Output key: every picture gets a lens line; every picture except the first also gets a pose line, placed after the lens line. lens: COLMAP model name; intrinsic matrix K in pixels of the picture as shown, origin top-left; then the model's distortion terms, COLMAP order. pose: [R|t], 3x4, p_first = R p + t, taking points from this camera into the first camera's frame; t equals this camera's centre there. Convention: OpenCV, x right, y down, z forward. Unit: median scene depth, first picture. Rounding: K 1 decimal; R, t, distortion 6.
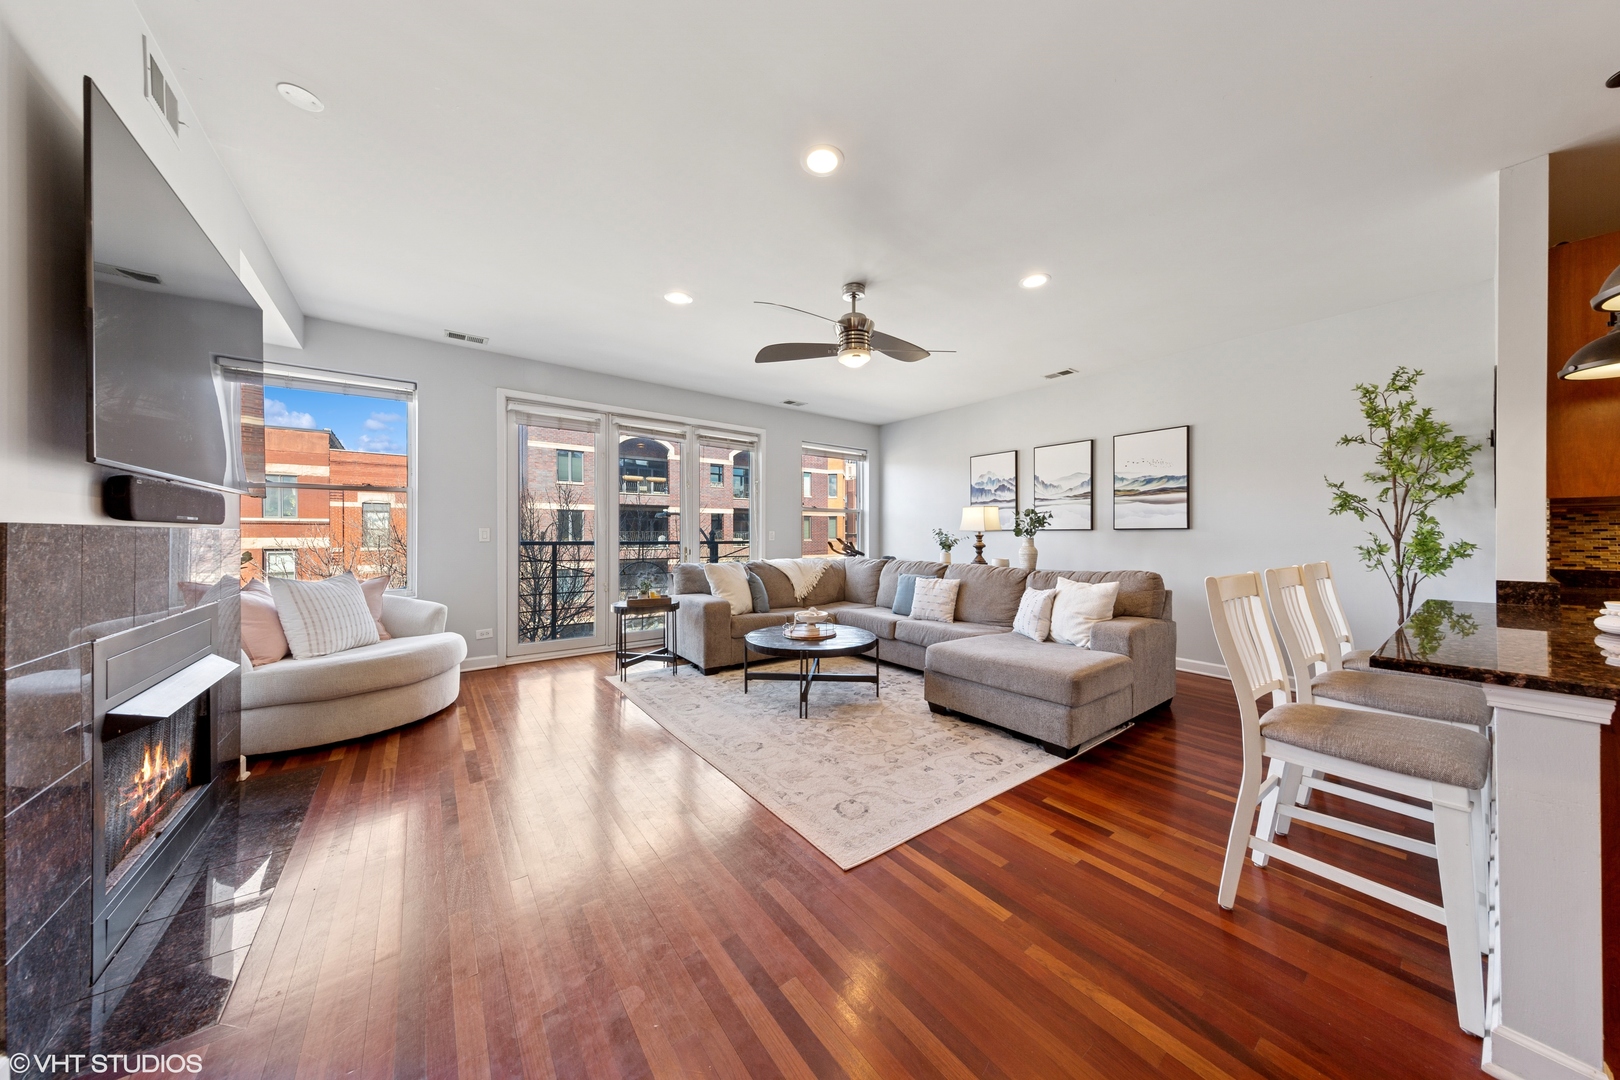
lens RADIAL K [[511.1, 0, 812.6], [0, 511.1, 534.7], [0, 0, 1]] dist [0.008175, -0.001121]
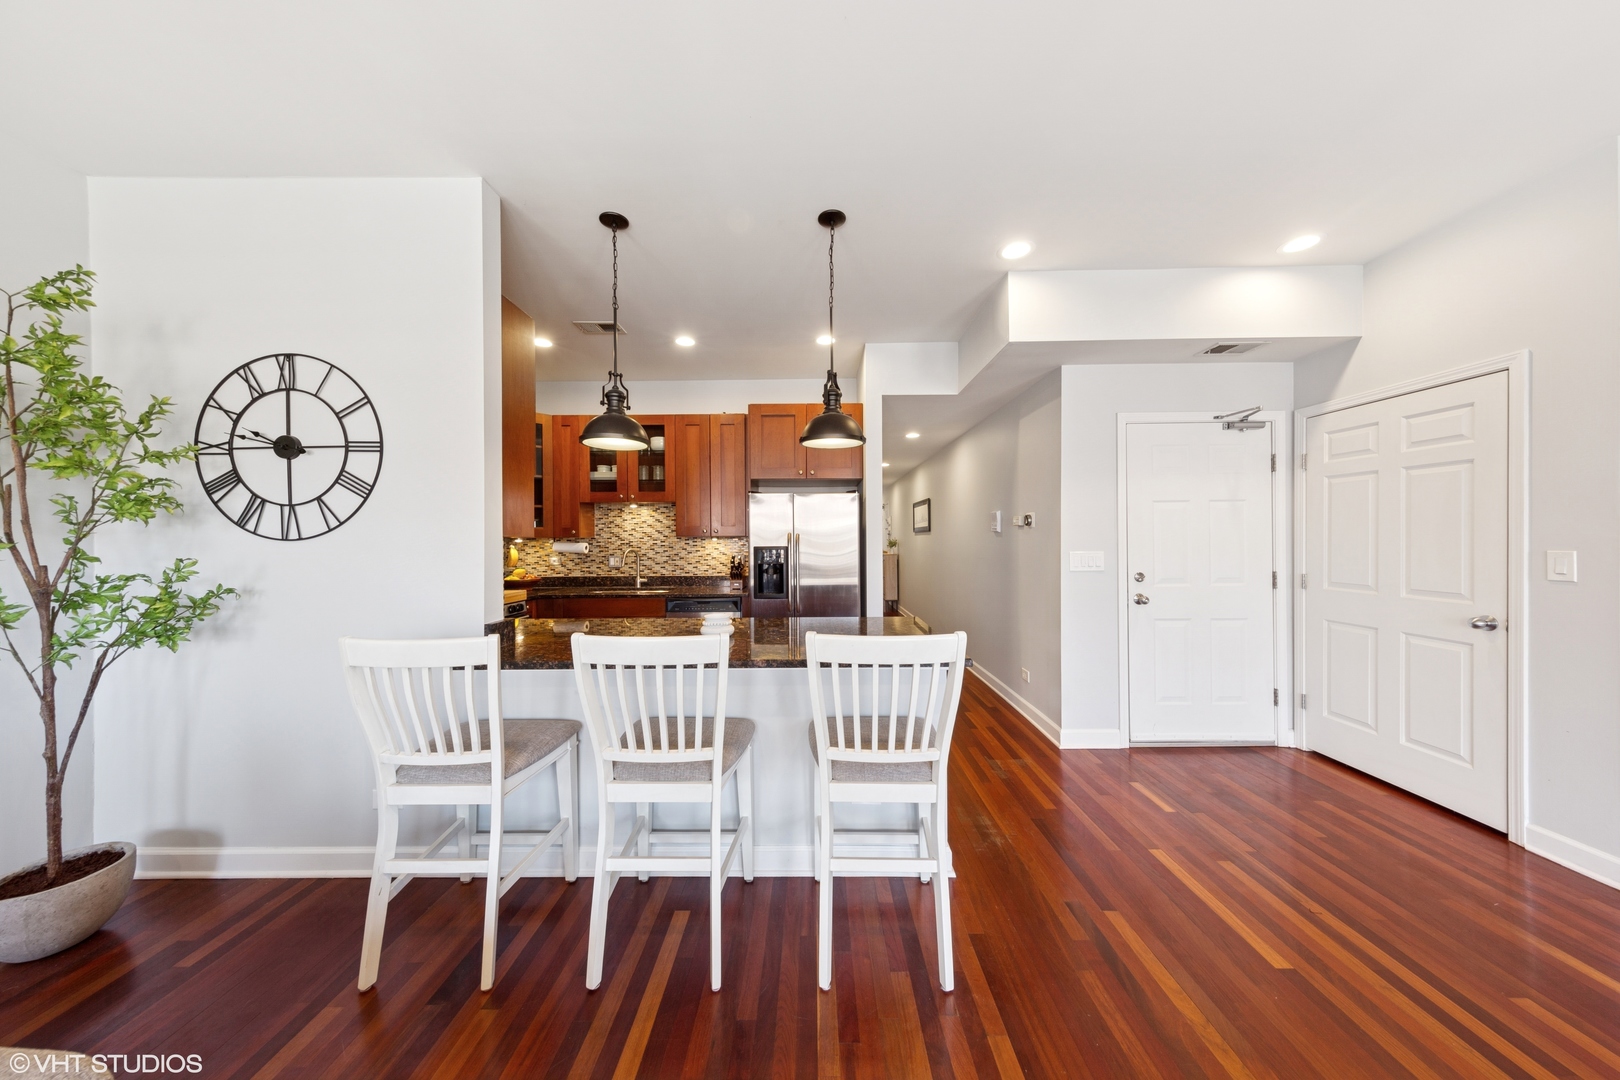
lens RADIAL K [[511.1, 0, 809.0], [0, 511.1, 538.8], [0, 0, 1]] dist [0.008175, -0.001121]
pose [[-0.792333, 0.004482, 0.610073, 0.167532], [0.004657, 0.999988, -0.001300, -0.032067], [-0.610071, 0.001811, -0.792345, 0.730865]]
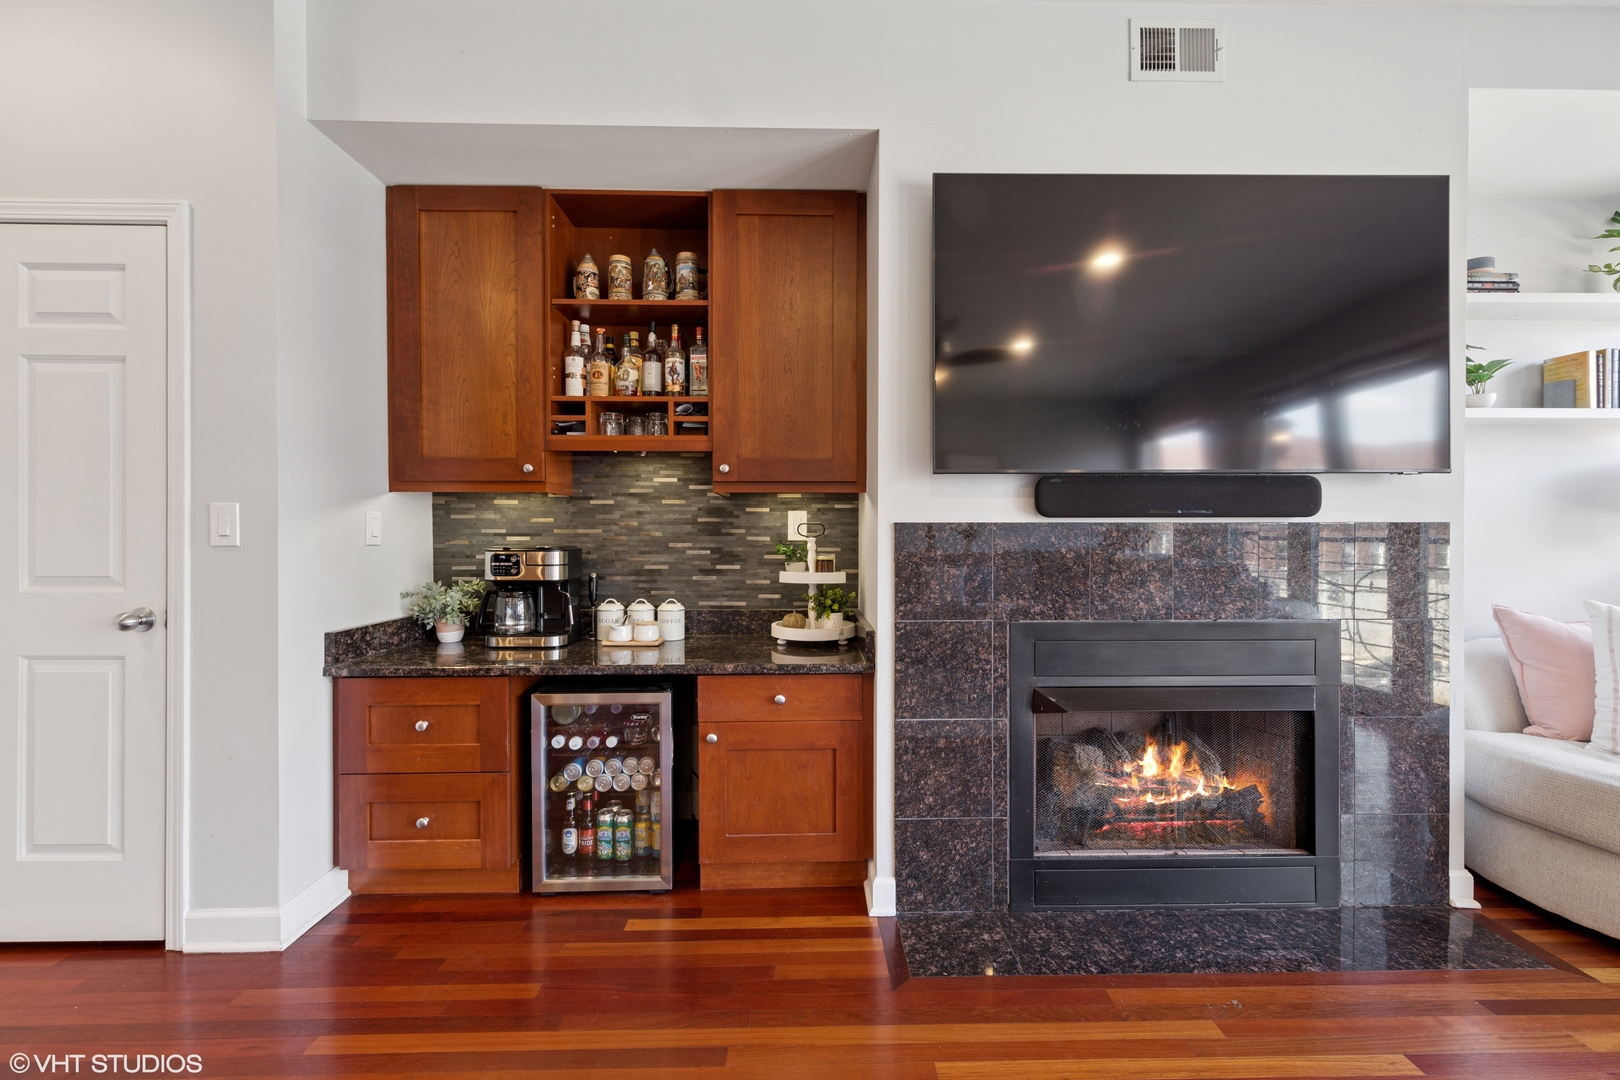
lens RADIAL K [[672.6, 0, 813.7], [0, 672.6, 535.4], [0, 0, 1]] dist [0.005272, 0.000511]
pose [[-0.585053, 0.004464, -0.810983, 0.037335], [0.000193, 0.999986, 0.005365, 0.001120], [0.810995, 0.002982, -0.585045, 0.488400]]
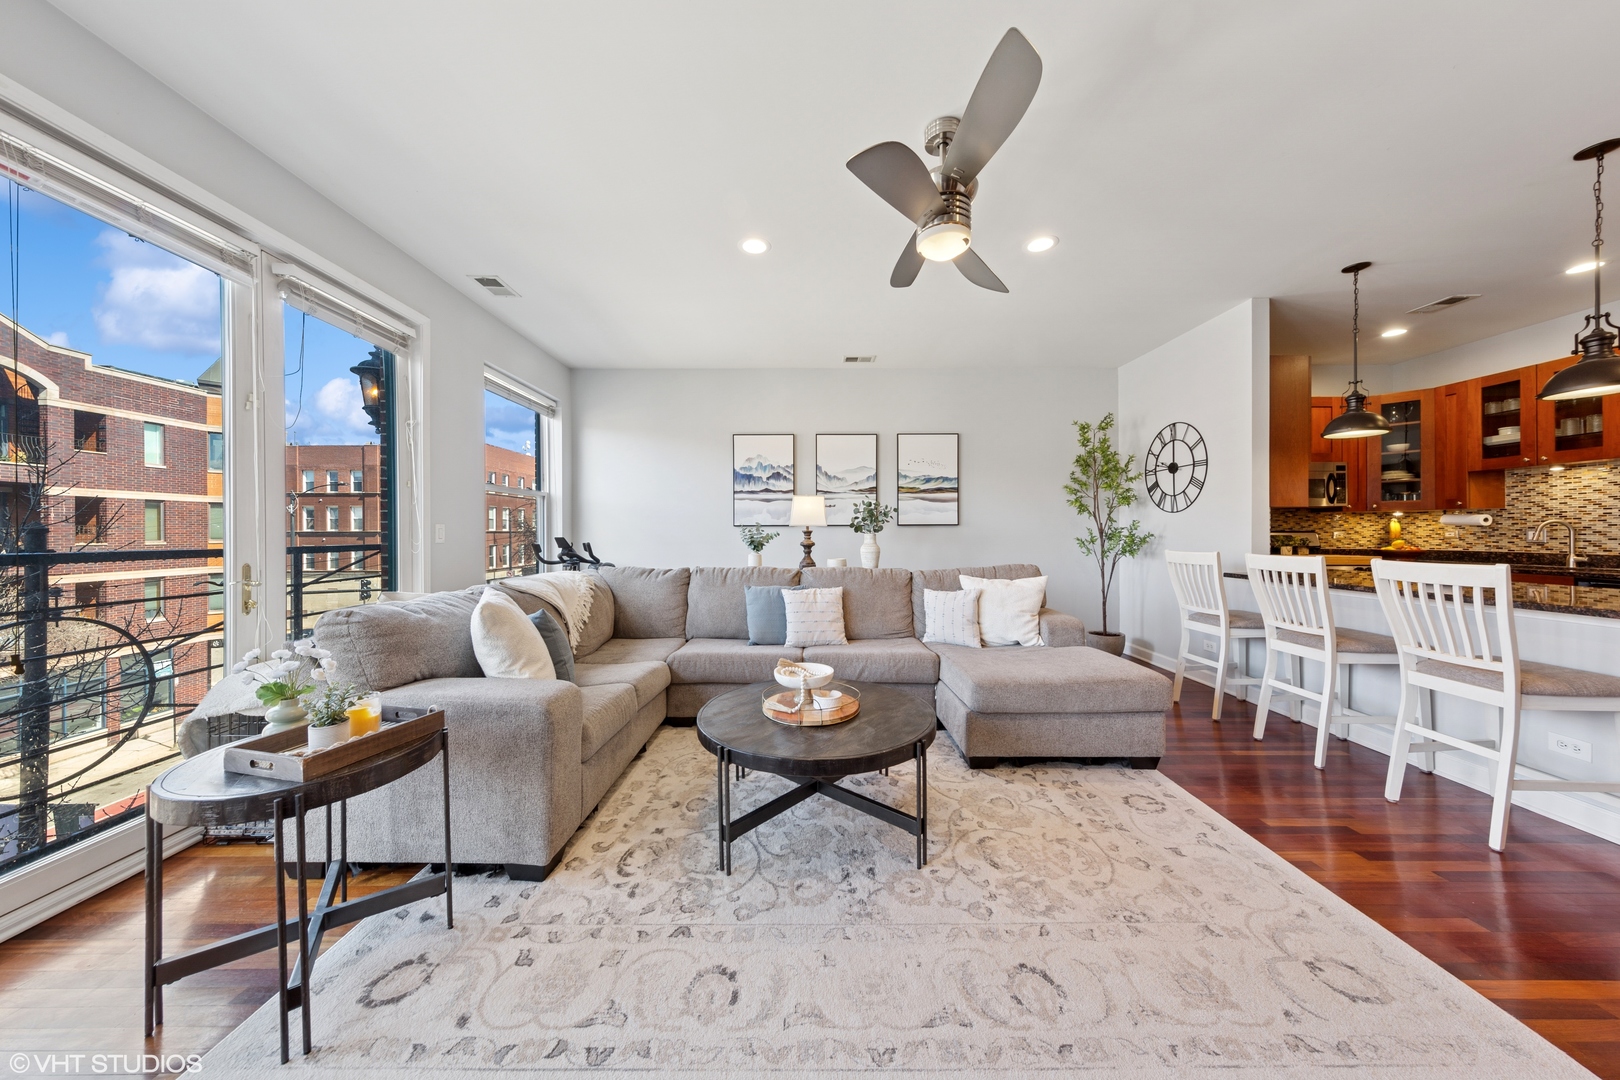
lens RADIAL K [[531.9, 0, 810.0], [0, 531.9, 531.9], [0, 0, 1]] dist [0.004277, -0.000074]
pose [[0.601671, -0.003027, 0.798738, -0.421920], [0.003388, 0.999993, 0.001238, 0.001185], [-0.798737, 0.001961, 0.601677, 0.585374]]
